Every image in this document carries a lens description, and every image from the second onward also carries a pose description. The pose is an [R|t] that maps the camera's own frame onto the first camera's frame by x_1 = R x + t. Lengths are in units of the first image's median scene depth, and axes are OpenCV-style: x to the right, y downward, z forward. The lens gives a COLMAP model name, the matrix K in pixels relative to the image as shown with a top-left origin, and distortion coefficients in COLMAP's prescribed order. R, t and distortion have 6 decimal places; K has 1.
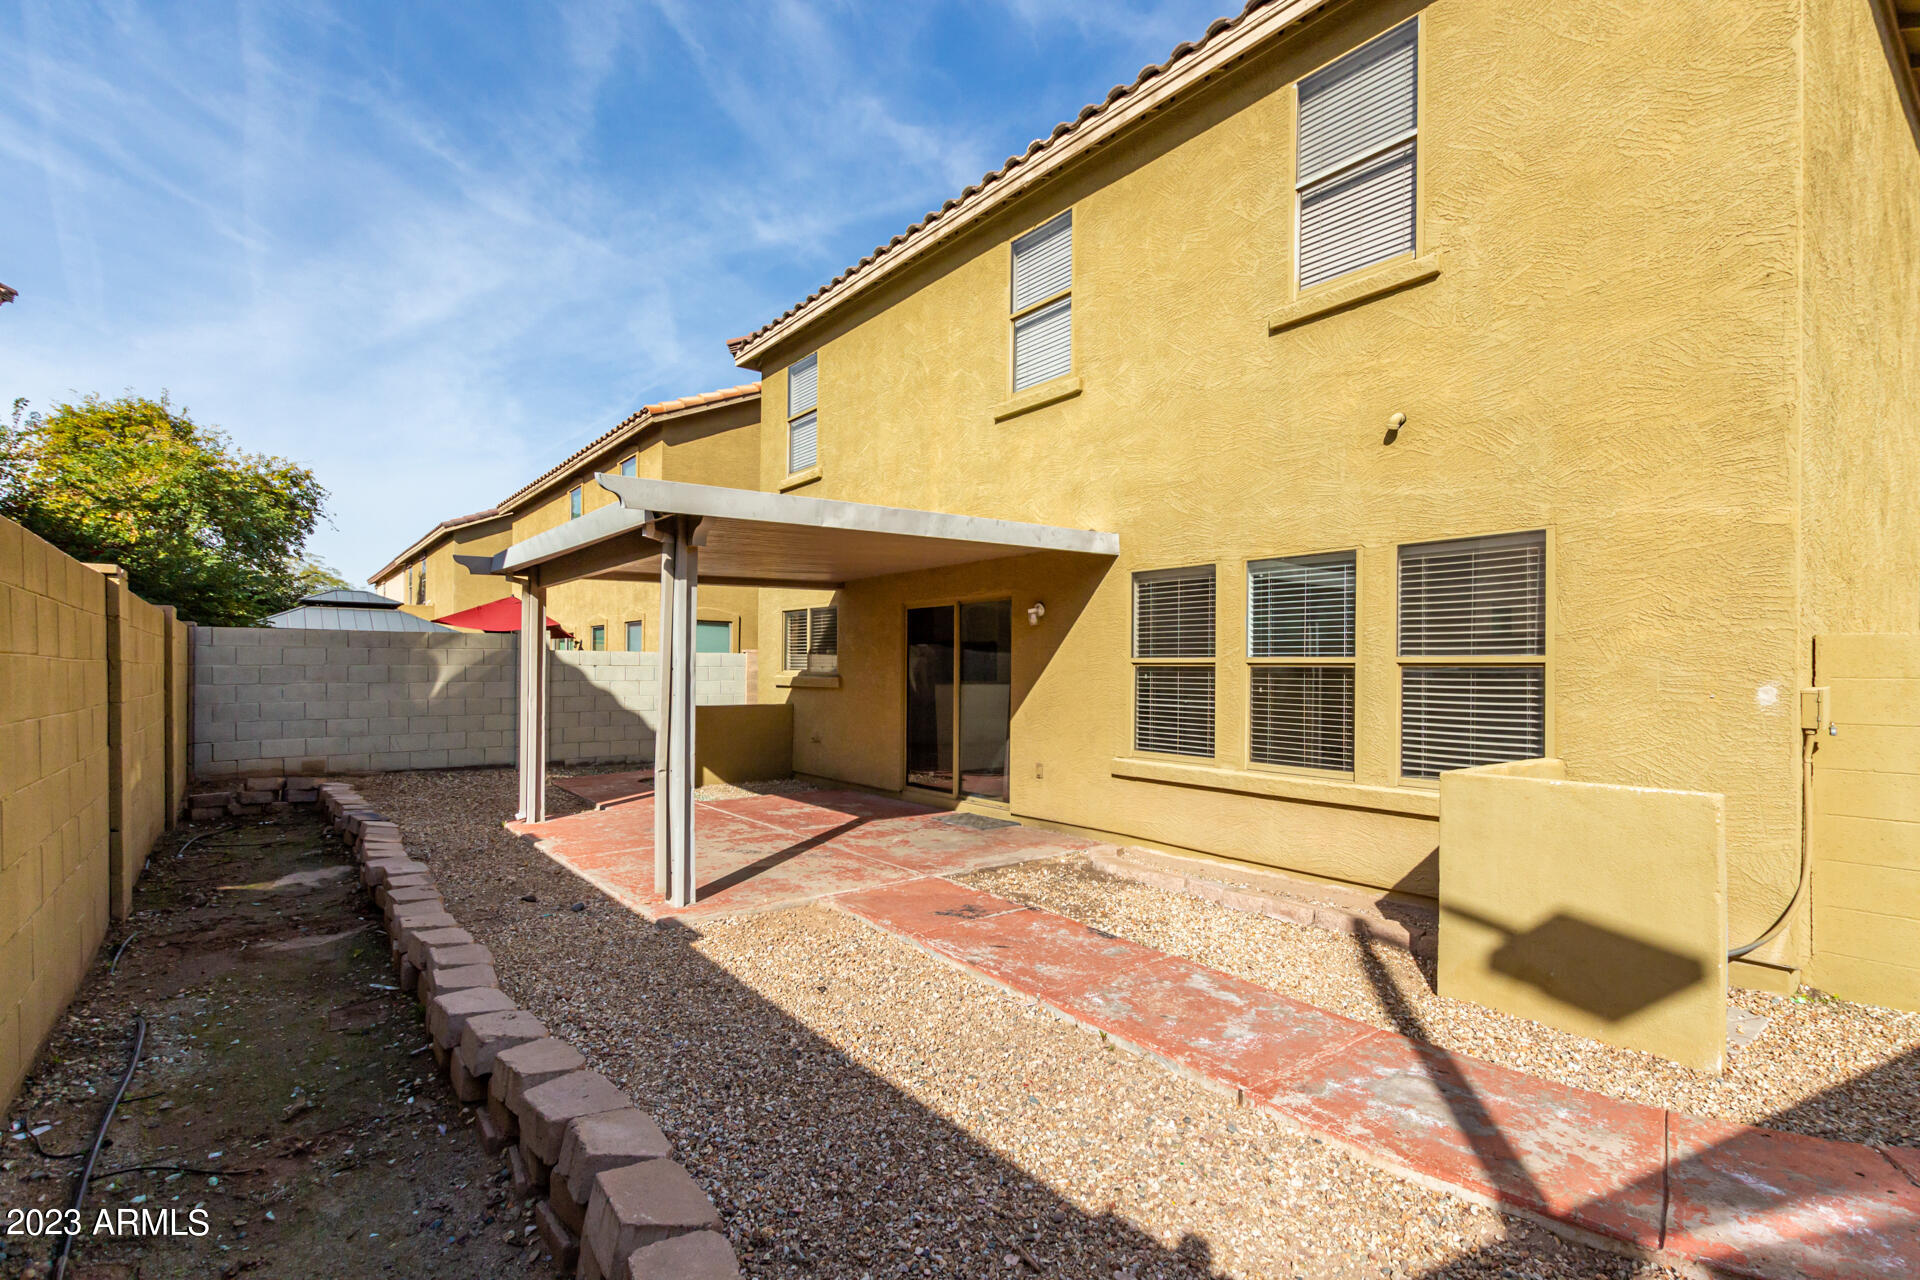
lens RADIAL K [[876.8, 0, 969.5], [0, 876.8, 646.1], [0, 0, 1]] dist [0.013760, -0.006551]
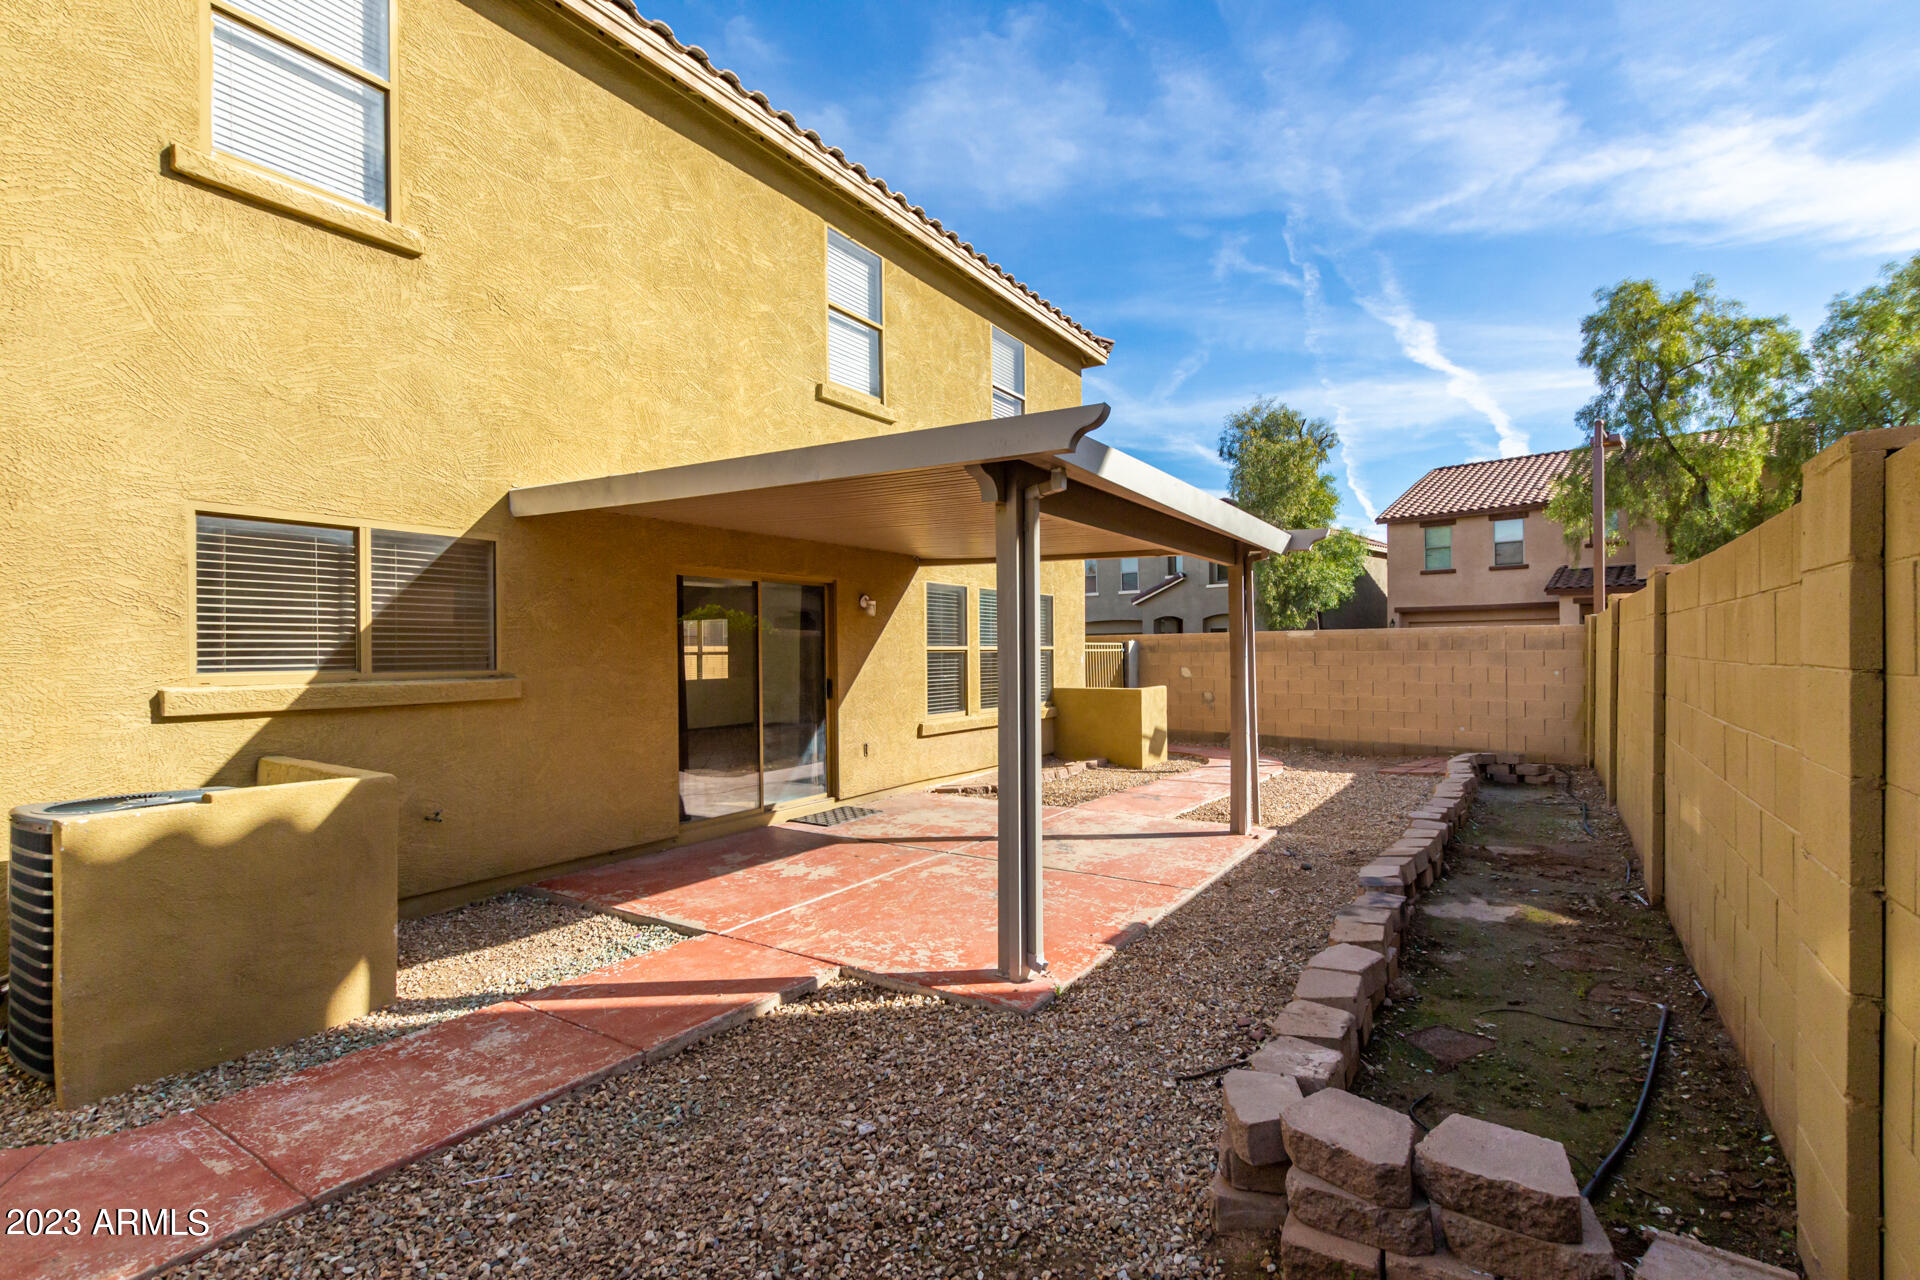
lens RADIAL K [[876.8, 0, 969.5], [0, 876.8, 646.1], [0, 0, 1]] dist [0.013760, -0.006551]
pose [[-0.319865, 0.004676, 0.947451, -1.112502], [-0.009408, 0.999923, -0.008111, 0.023079], [-0.947416, -0.011508, -0.319797, 1.374248]]
